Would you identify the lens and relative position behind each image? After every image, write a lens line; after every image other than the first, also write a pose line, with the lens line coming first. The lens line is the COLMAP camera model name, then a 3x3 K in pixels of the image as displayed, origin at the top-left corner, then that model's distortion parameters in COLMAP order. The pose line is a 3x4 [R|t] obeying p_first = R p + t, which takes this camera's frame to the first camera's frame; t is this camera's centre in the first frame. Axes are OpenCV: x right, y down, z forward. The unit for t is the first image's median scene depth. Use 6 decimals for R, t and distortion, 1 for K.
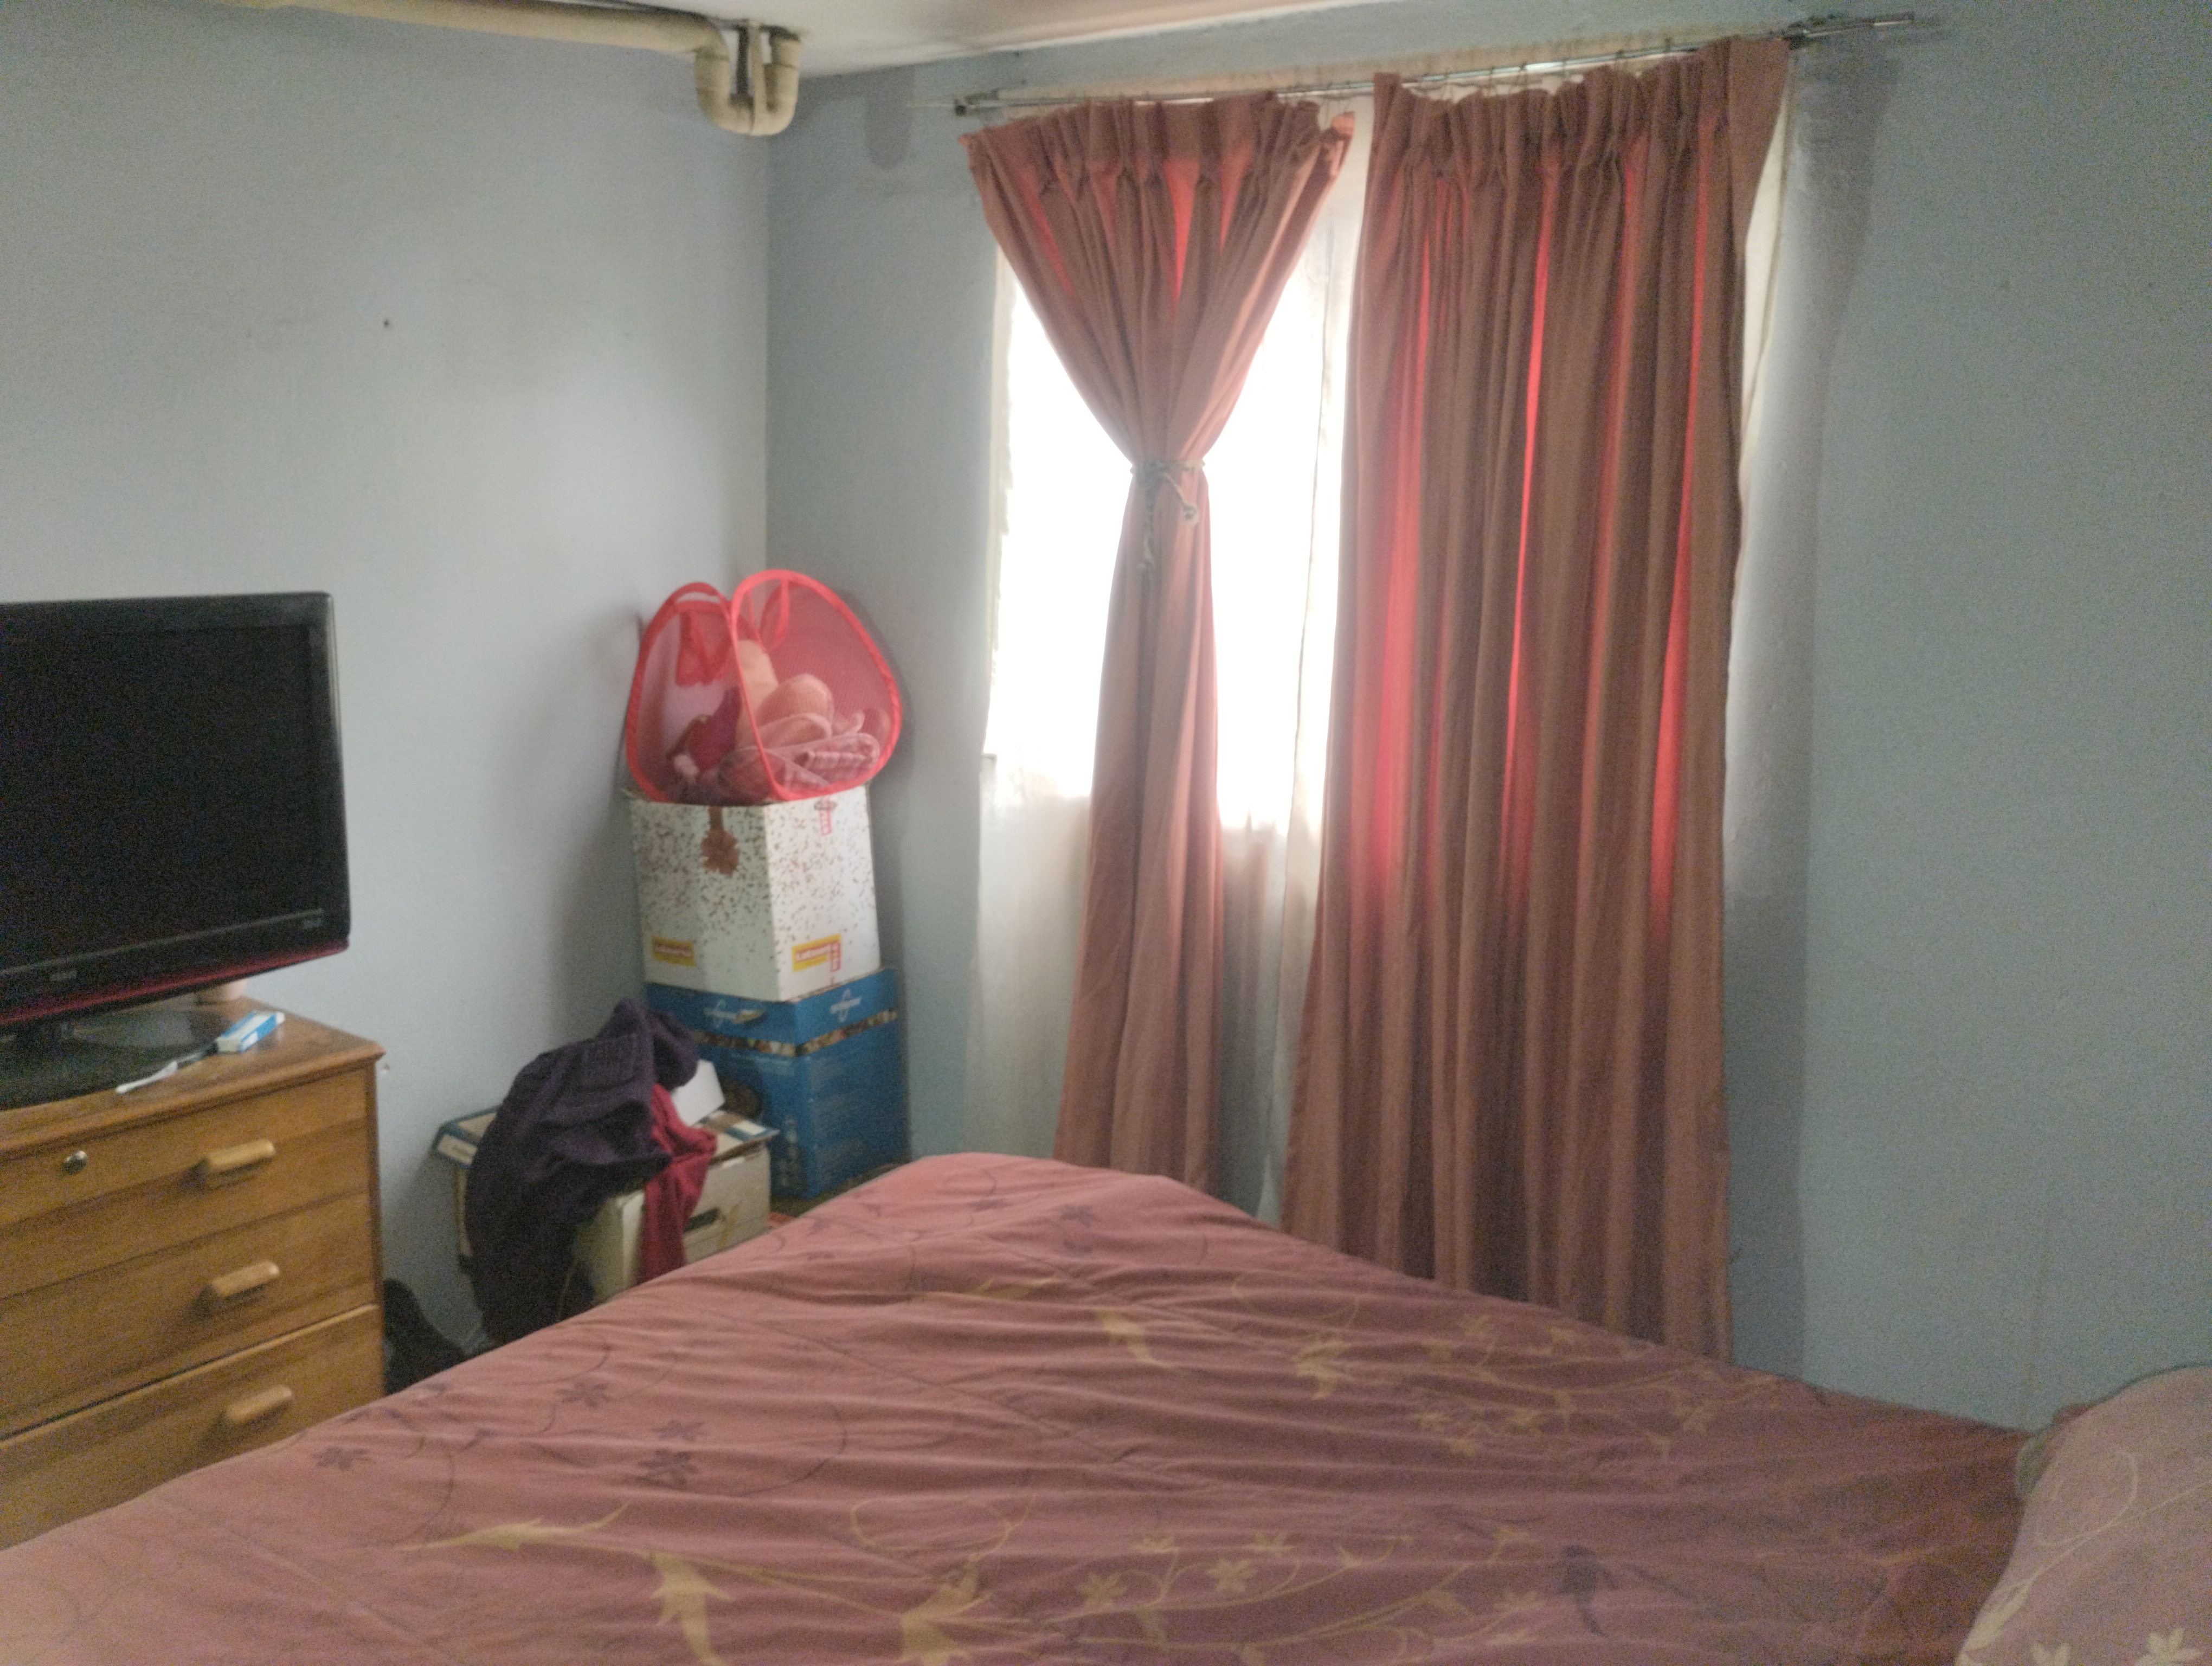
lens RADIAL K [[1822.6, 0, 1106.0], [0, 1822.6, 833.0], [0, 0, 1]] dist [0.101807, -0.153781]
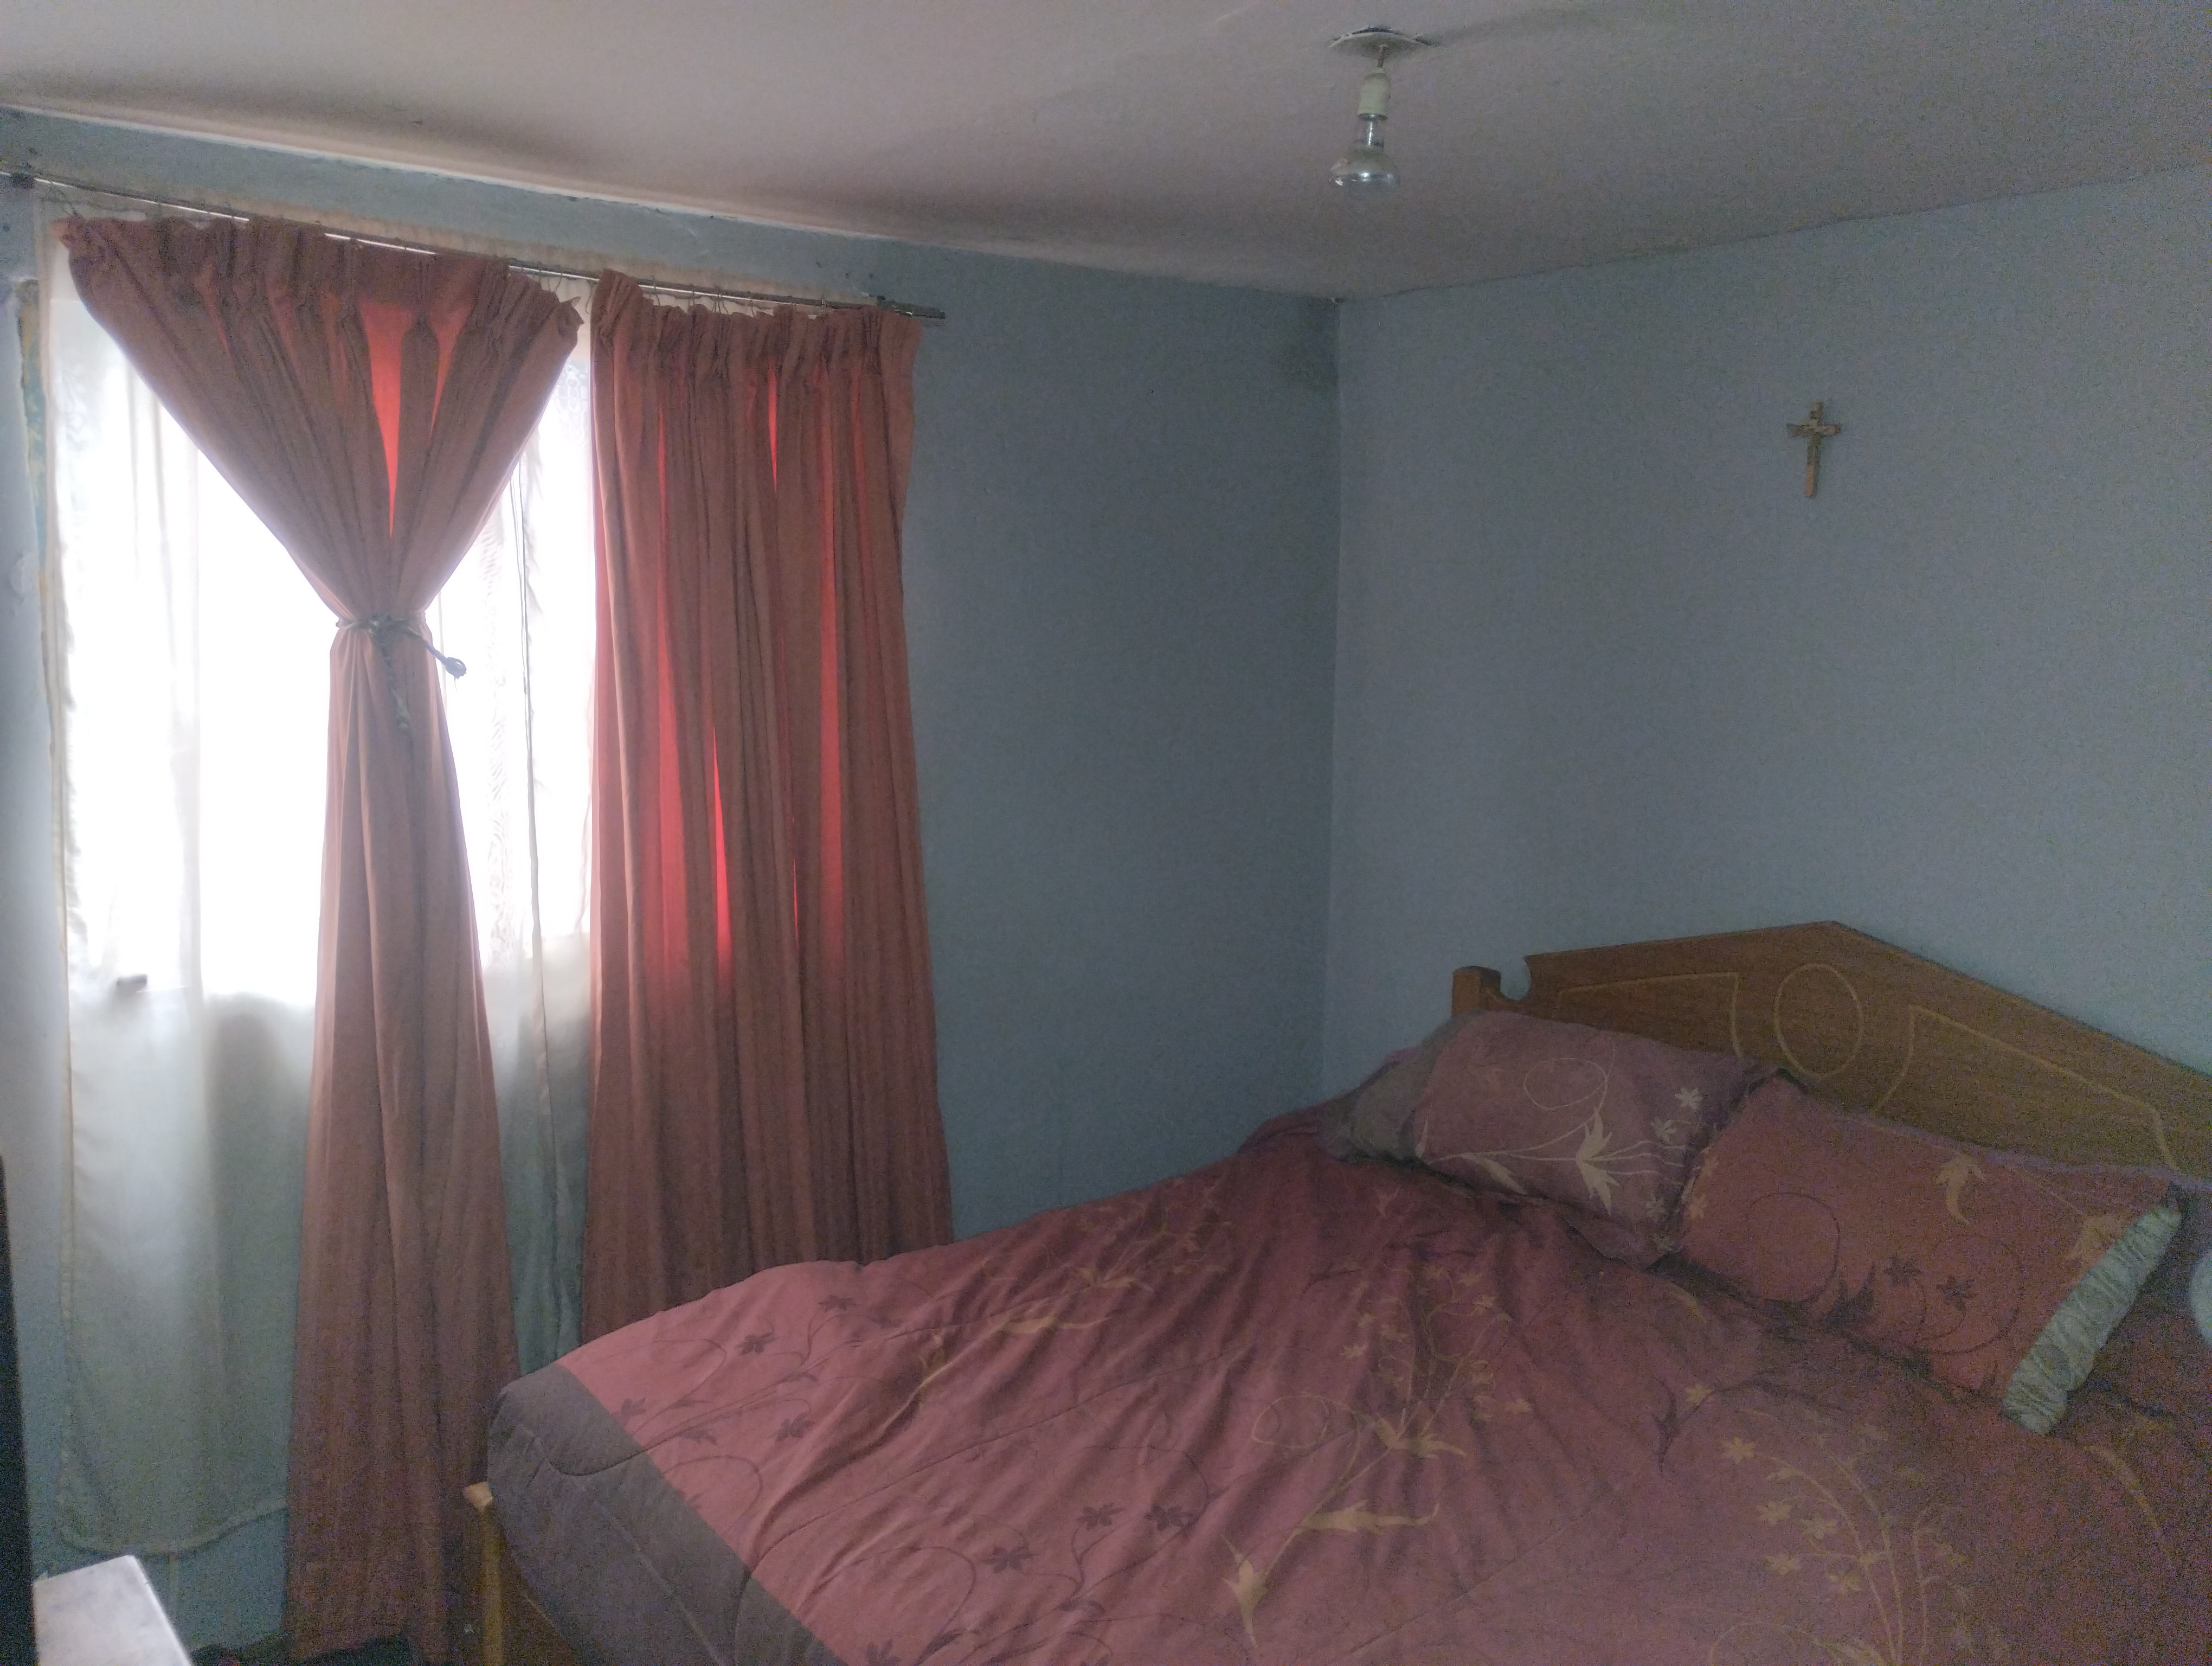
lens RADIAL K [[1822.6, 0, 1106.0], [0, 1822.6, 833.0], [0, 0, 1]] dist [0.101807, -0.153781]
pose [[0.271814, -0.158655, 0.949182, -1.114606], [0.185042, 0.976528, 0.110236, -0.182914], [-0.944392, 0.145675, 0.294792, 0.554925]]
